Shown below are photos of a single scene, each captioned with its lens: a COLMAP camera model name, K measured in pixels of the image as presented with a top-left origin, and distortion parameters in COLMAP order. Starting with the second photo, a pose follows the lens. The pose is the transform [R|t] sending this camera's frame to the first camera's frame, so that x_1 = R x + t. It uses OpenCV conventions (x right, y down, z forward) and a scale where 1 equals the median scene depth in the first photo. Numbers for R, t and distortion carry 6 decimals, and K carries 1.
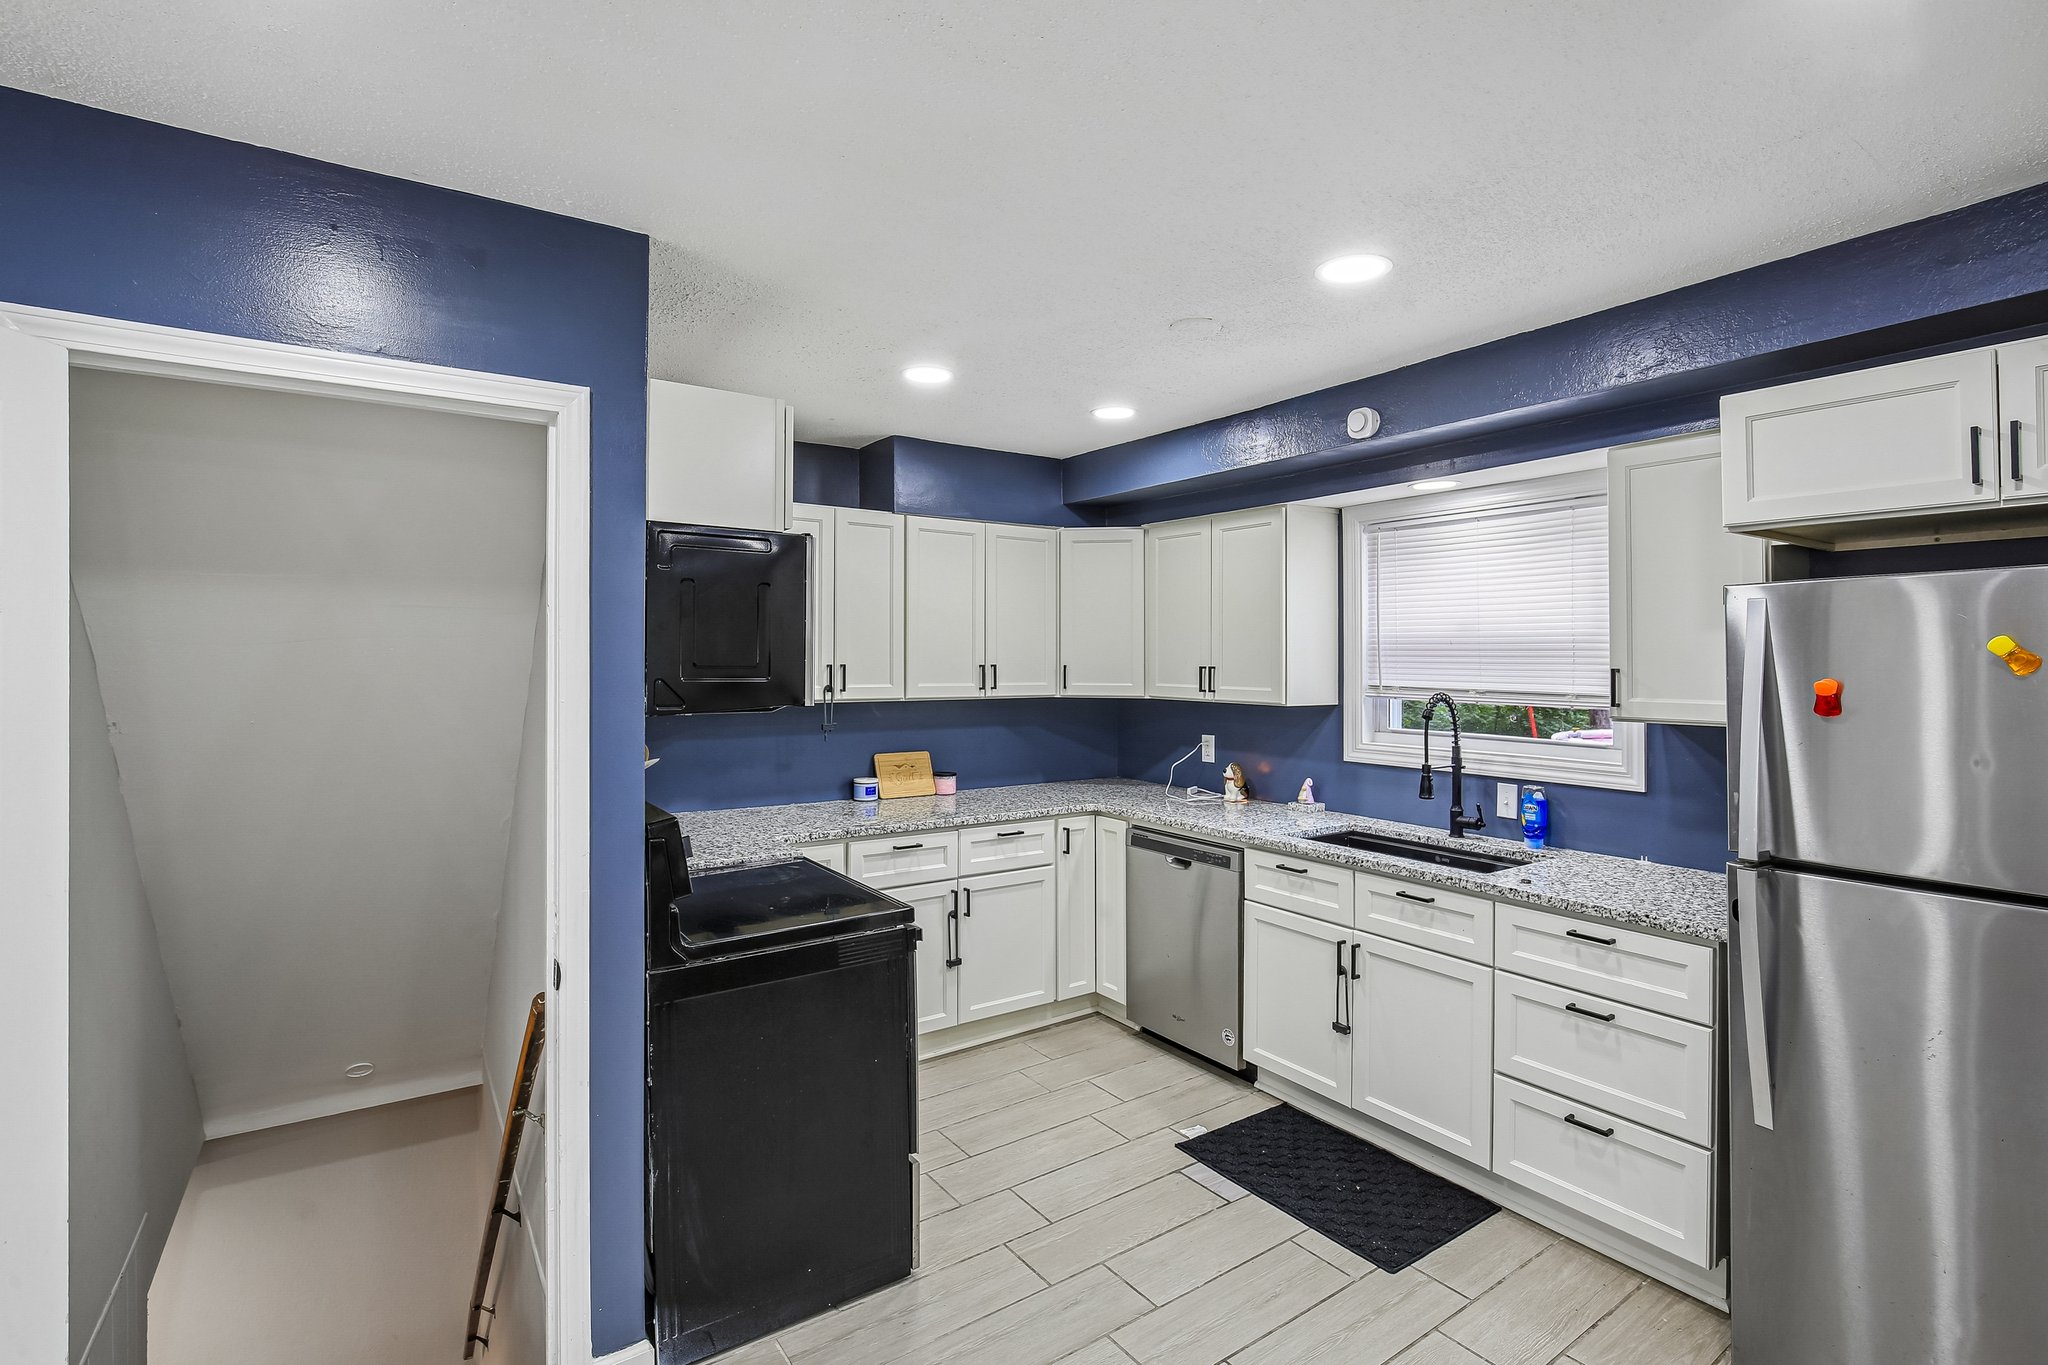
lens RADIAL K [[971.7, 0, 1024.0], [0, 971.7, 660.4], [0, 0, 1]] dist [-0.002855, -0.000063]
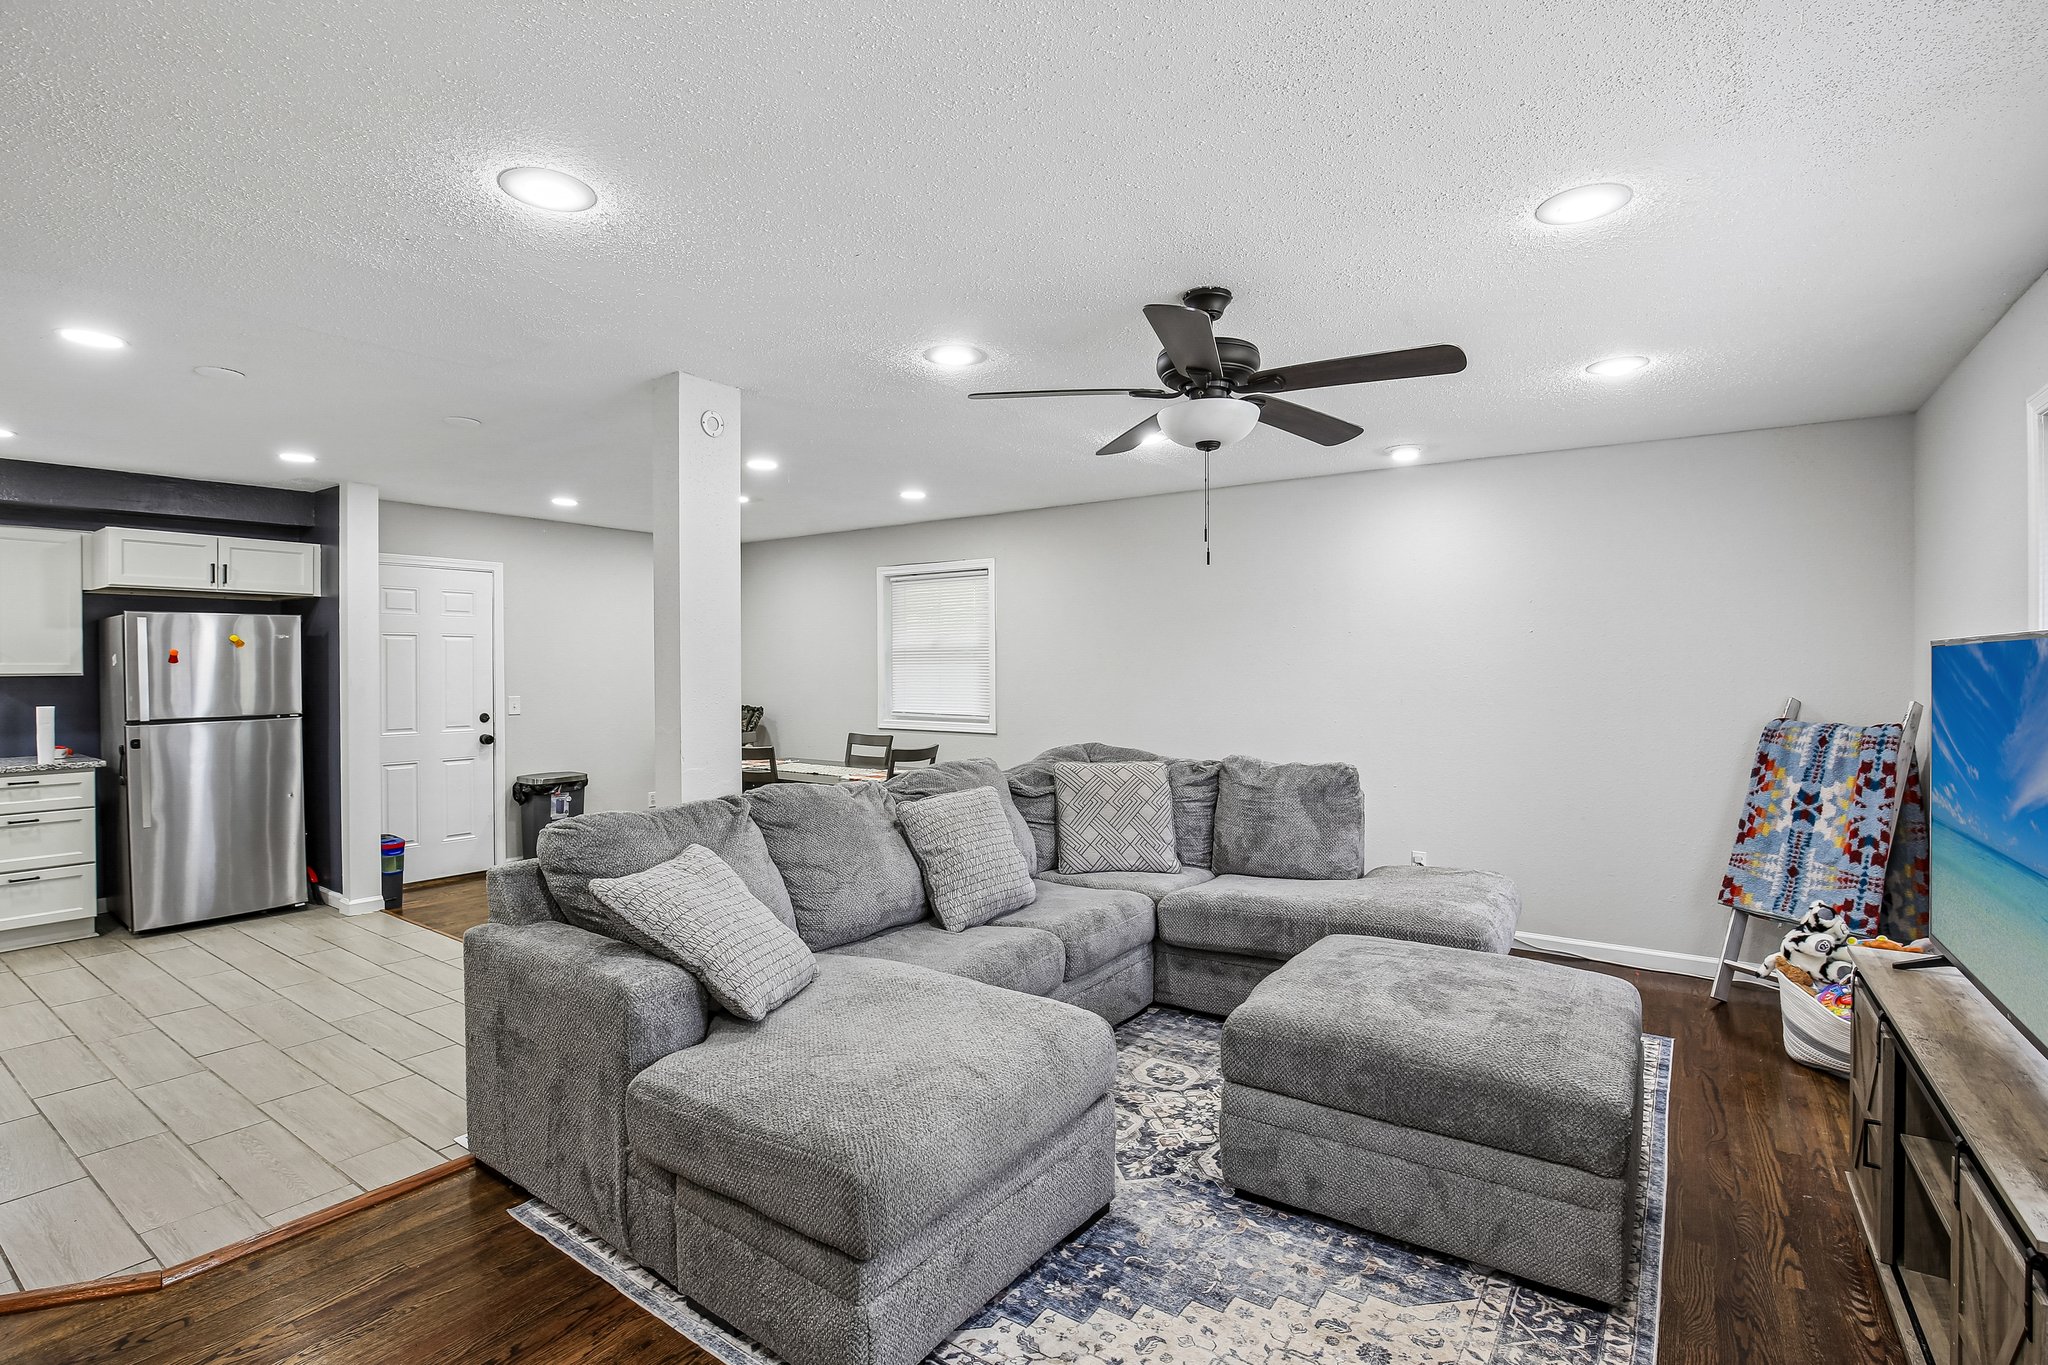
lens RADIAL K [[955.9, 0, 1019.2], [0, 955.9, 671.9], [0, 0, 1]] dist [-0.022732, 0.000317]
pose [[-0.355939, -0.005338, 0.934494, -1.372772], [0.008364, 0.999925, 0.008897, 0.045353], [-0.934472, 0.010983, -0.355868, -0.151329]]
